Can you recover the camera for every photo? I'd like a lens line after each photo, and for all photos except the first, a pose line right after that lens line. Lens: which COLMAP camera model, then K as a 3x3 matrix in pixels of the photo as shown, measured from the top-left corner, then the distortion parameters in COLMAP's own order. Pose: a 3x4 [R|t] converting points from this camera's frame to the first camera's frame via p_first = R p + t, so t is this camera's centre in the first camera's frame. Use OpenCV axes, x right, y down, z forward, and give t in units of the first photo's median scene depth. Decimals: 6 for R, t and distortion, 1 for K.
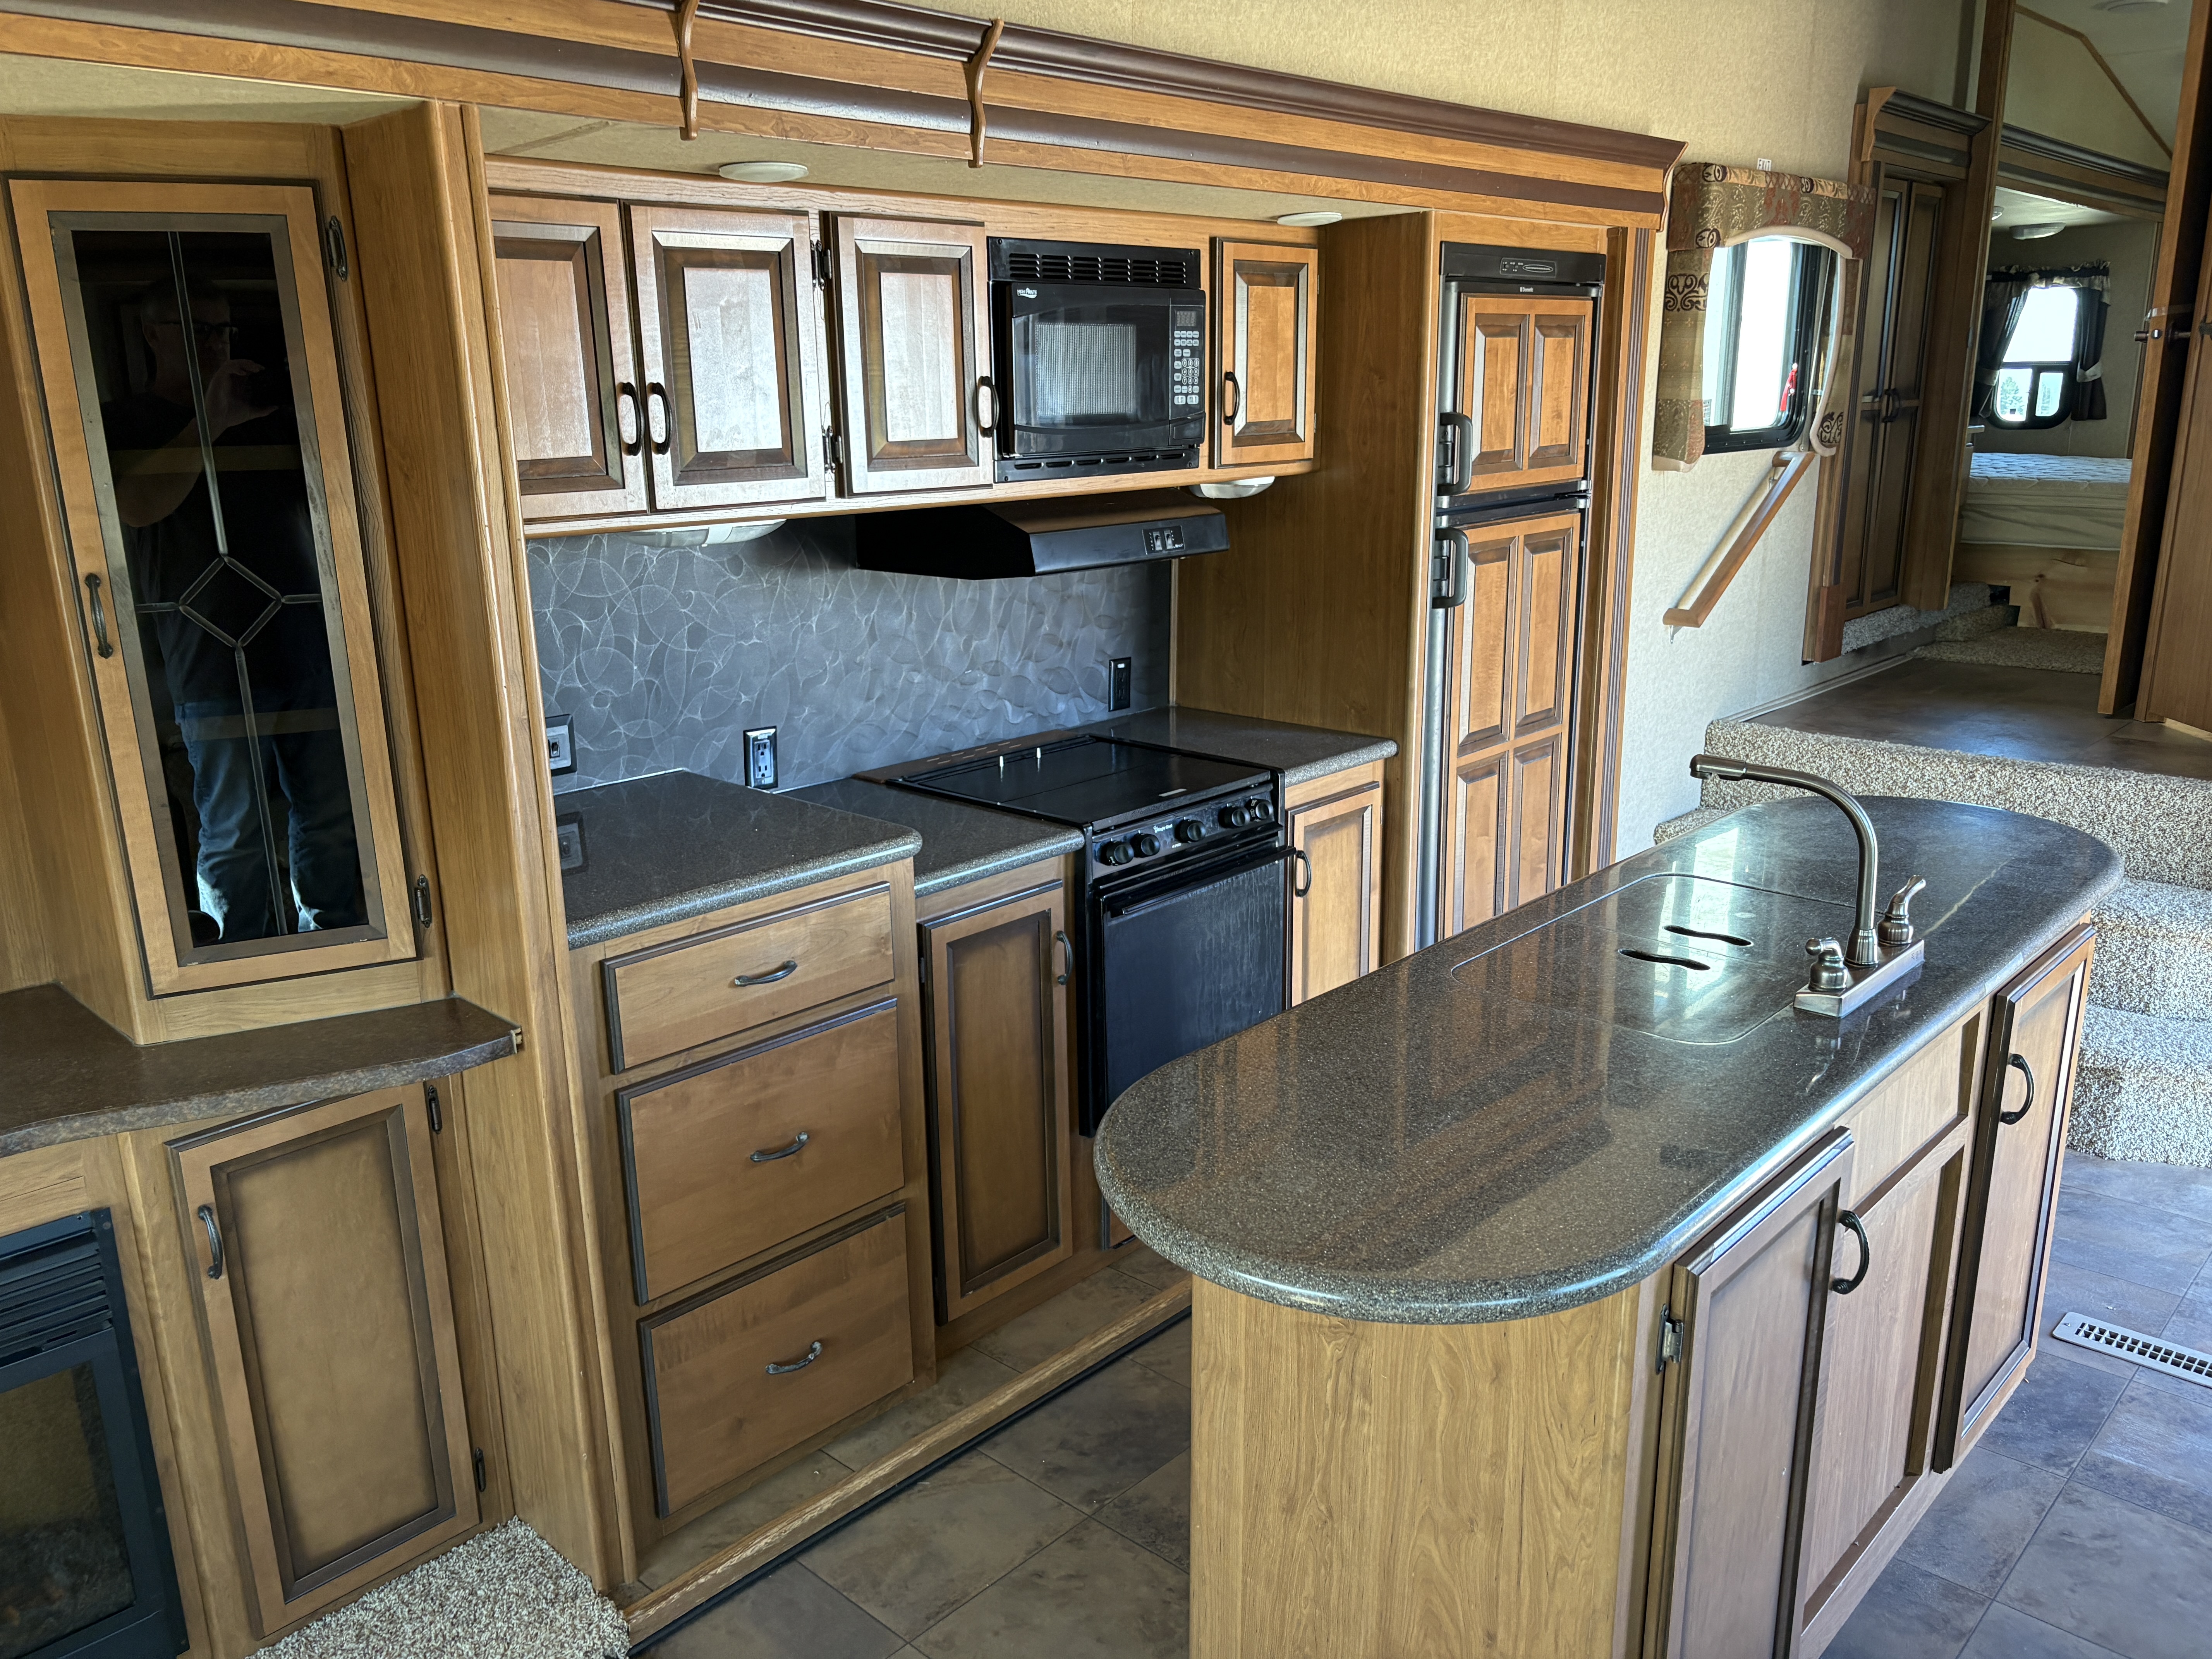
lens RADIAL K [[1683.9, 0, 1081.1], [0, 1683.9, 846.6], [0, 0, 1]] dist [0.035951, -0.065803]
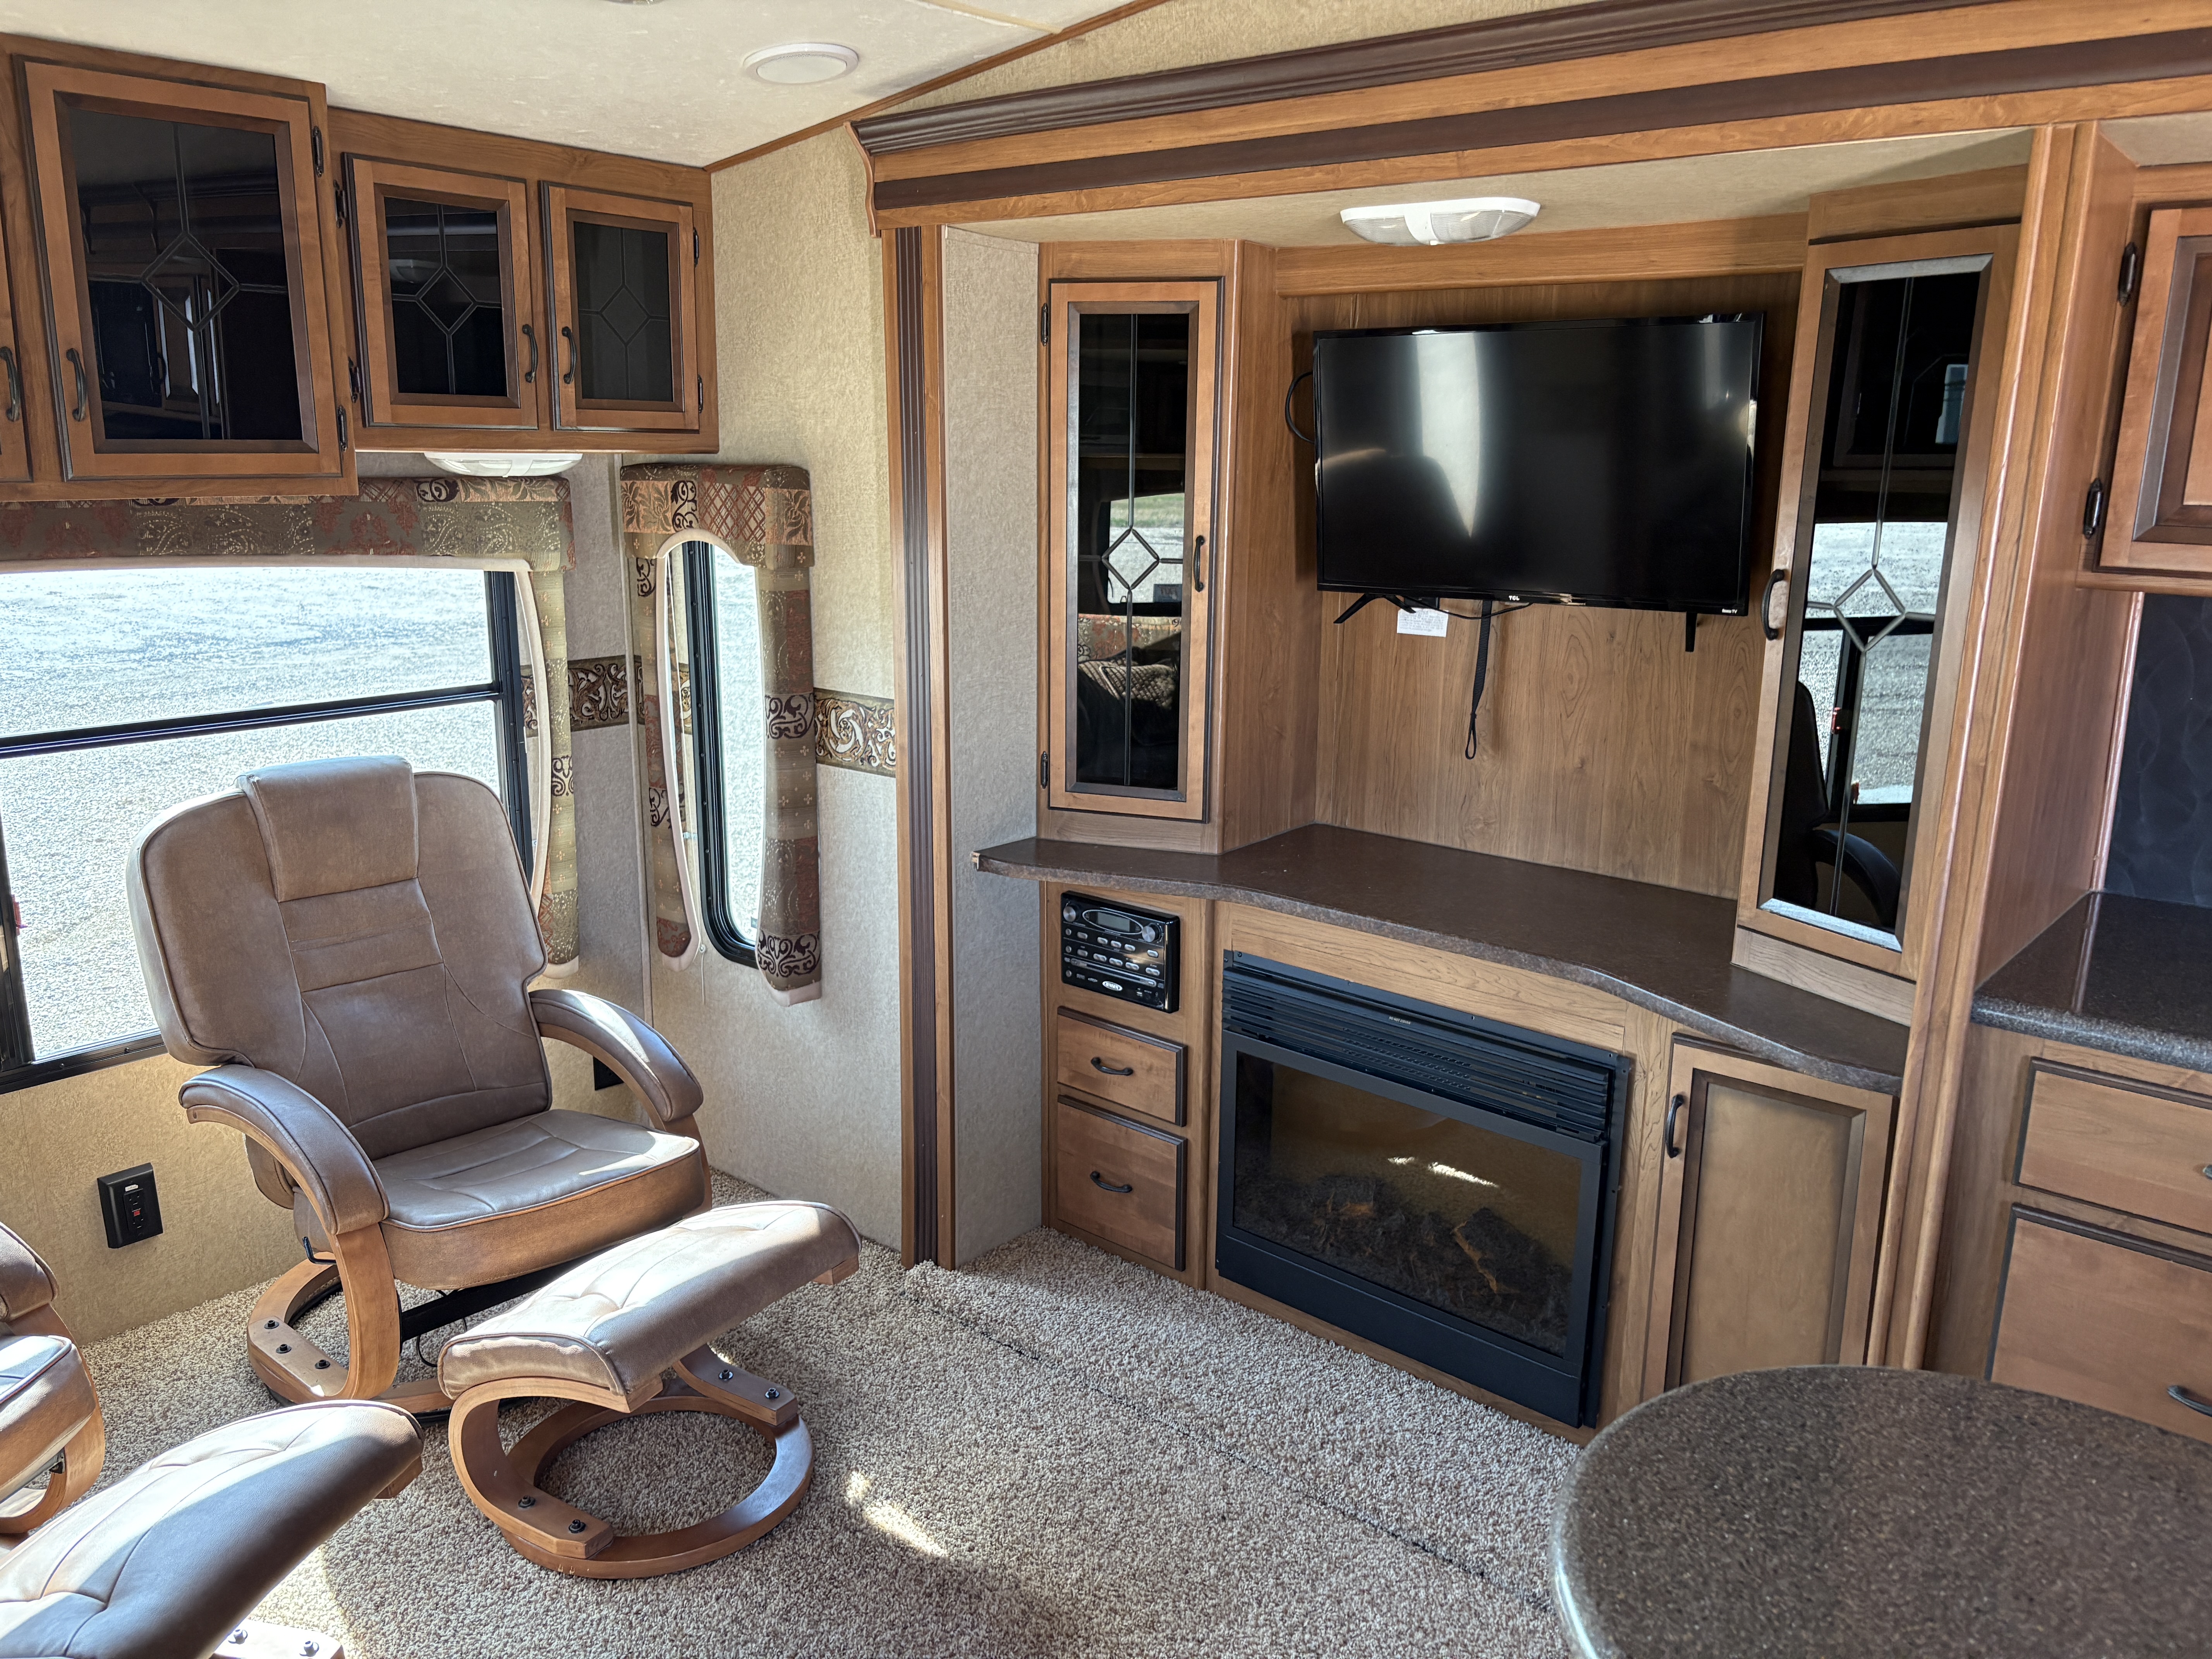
lens RADIAL K [[1680.1, 0, 1108.9], [0, 1680.1, 838.9], [0, 0, 1]] dist [0.048546, -0.052899]
pose [[0.051330, 0.254059, -0.965826, 0.368376], [-0.278709, 0.932321, 0.230433, -0.077082], [0.959003, 0.257356, 0.118665, 0.272634]]
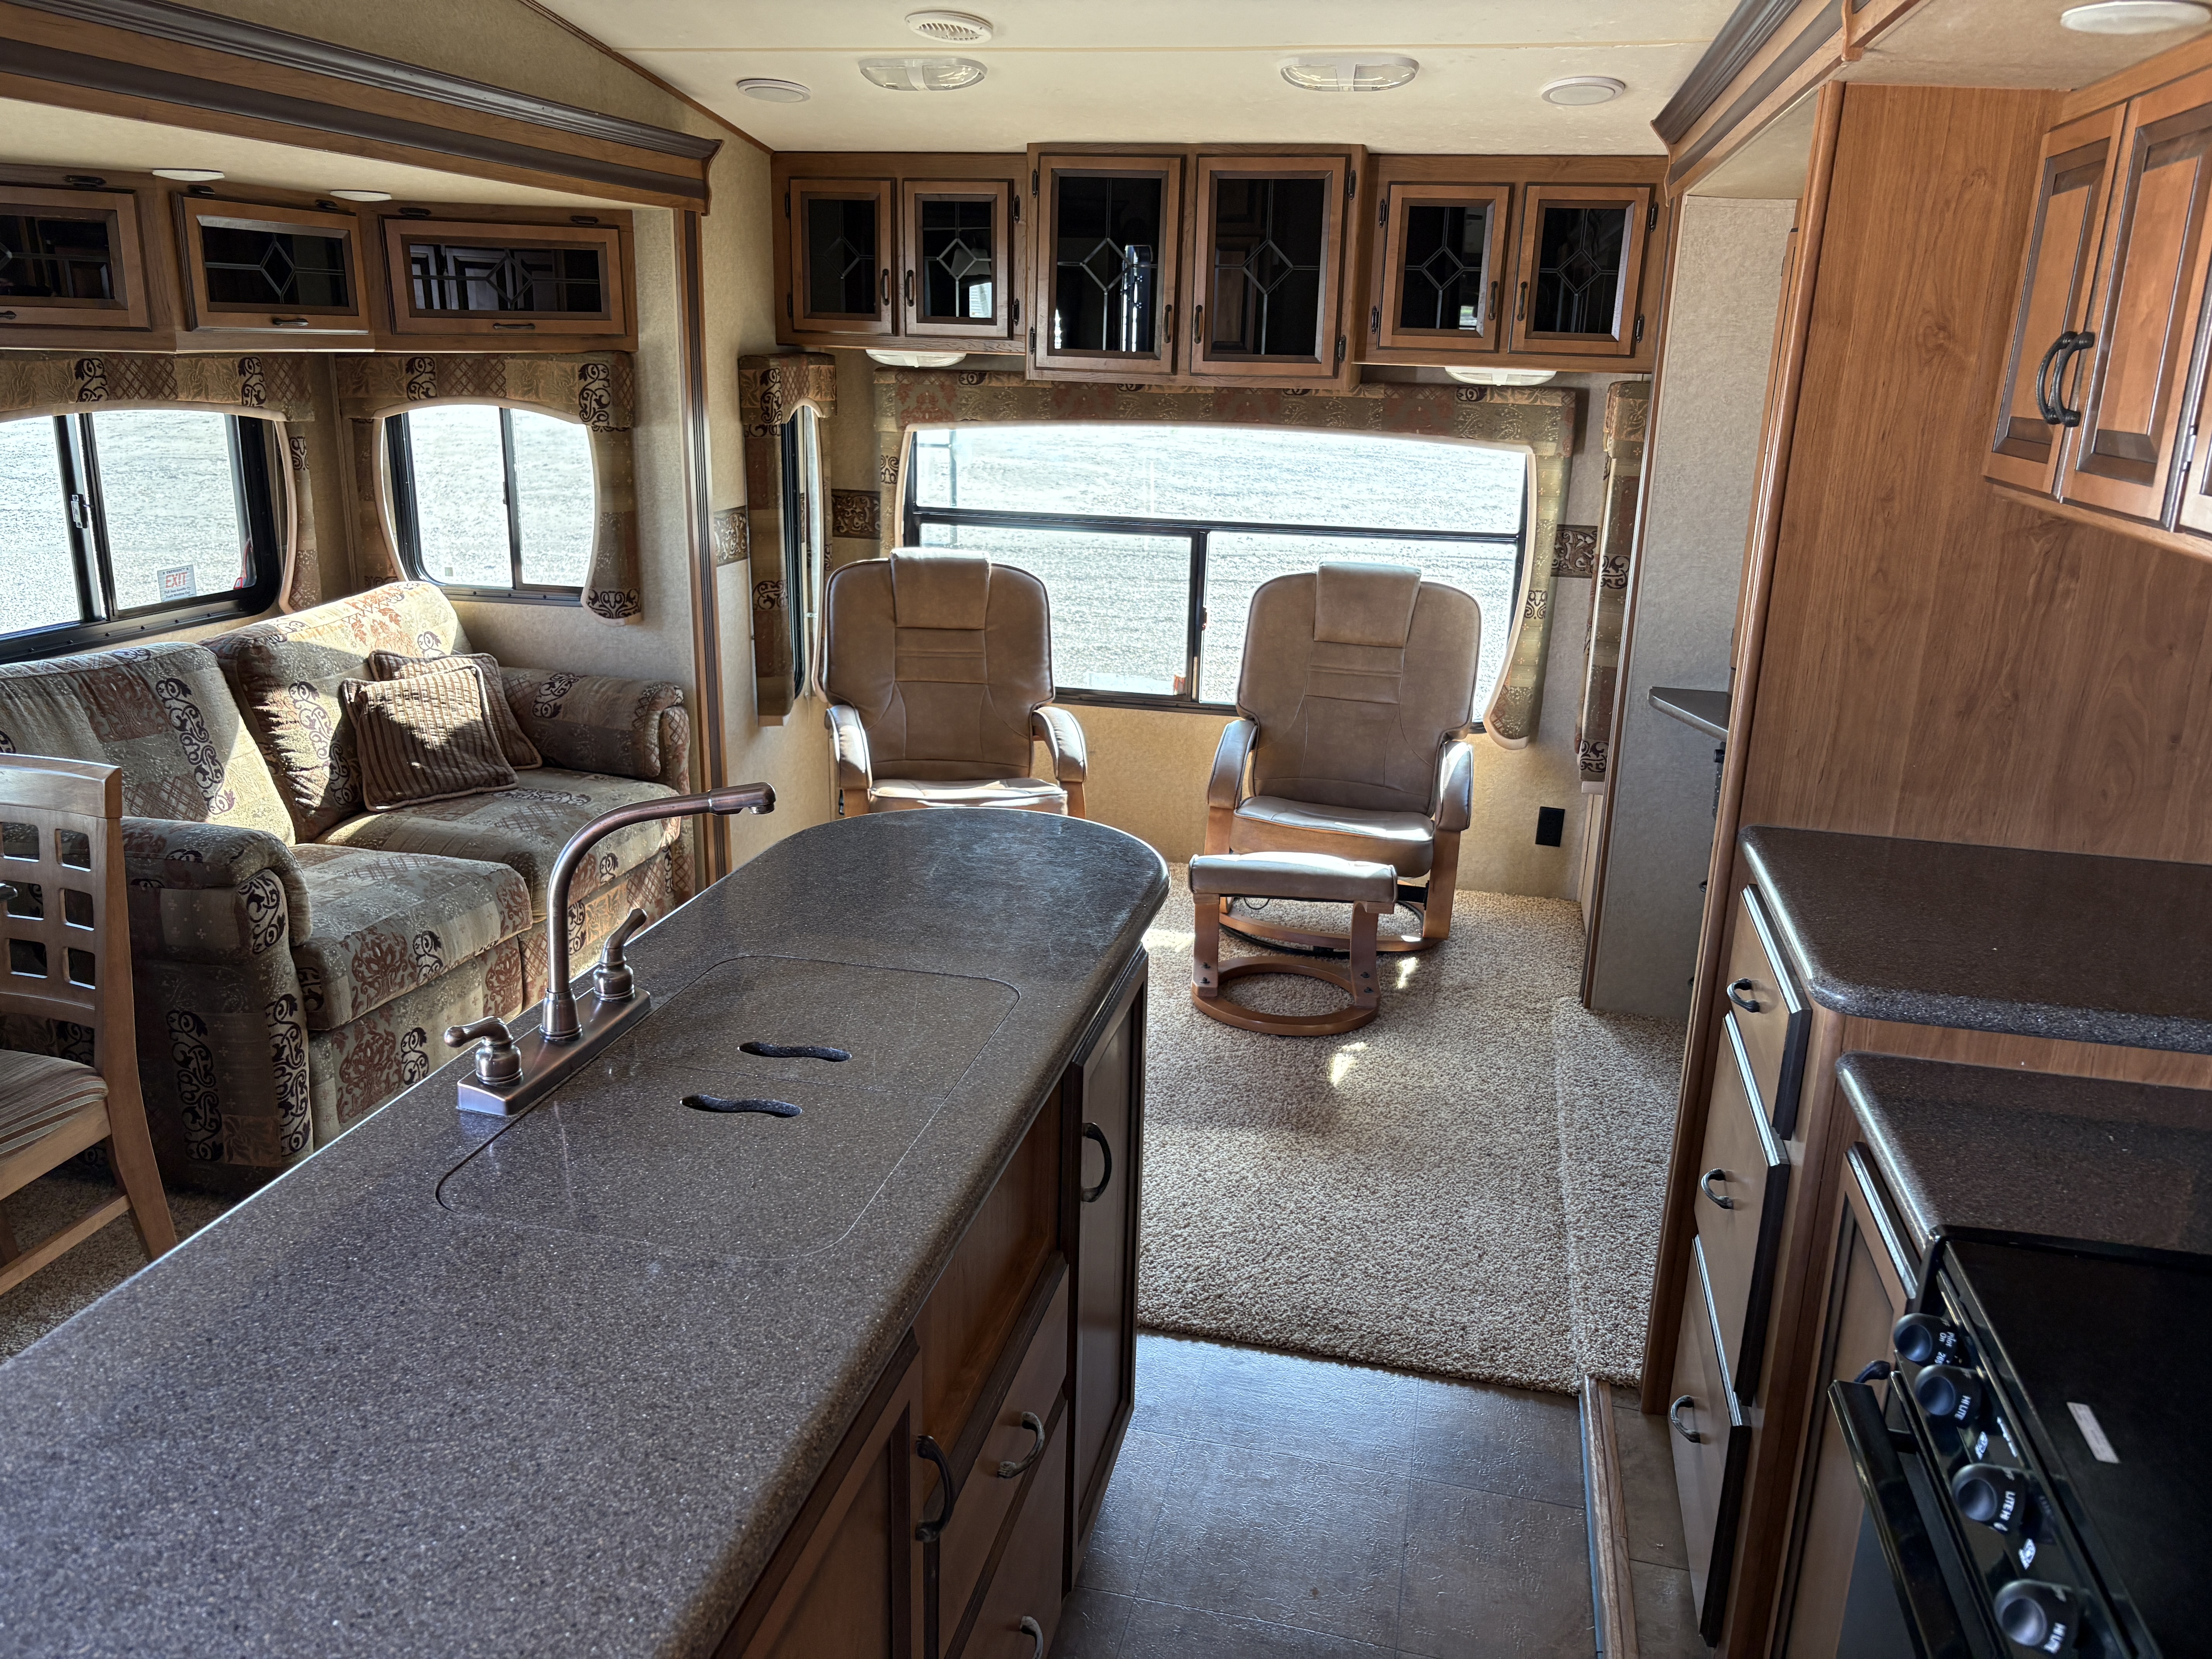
lens RADIAL K [[1683.9, 0, 1081.1], [0, 1683.9, 846.6], [0, 0, 1]] dist [0.035951, -0.065803]
pose [[-0.861577, 0.142161, -0.487315, 0.414318], [-0.145092, 0.850972, 0.504773, -0.292087], [0.486450, 0.505606, -0.712551, 1.058116]]
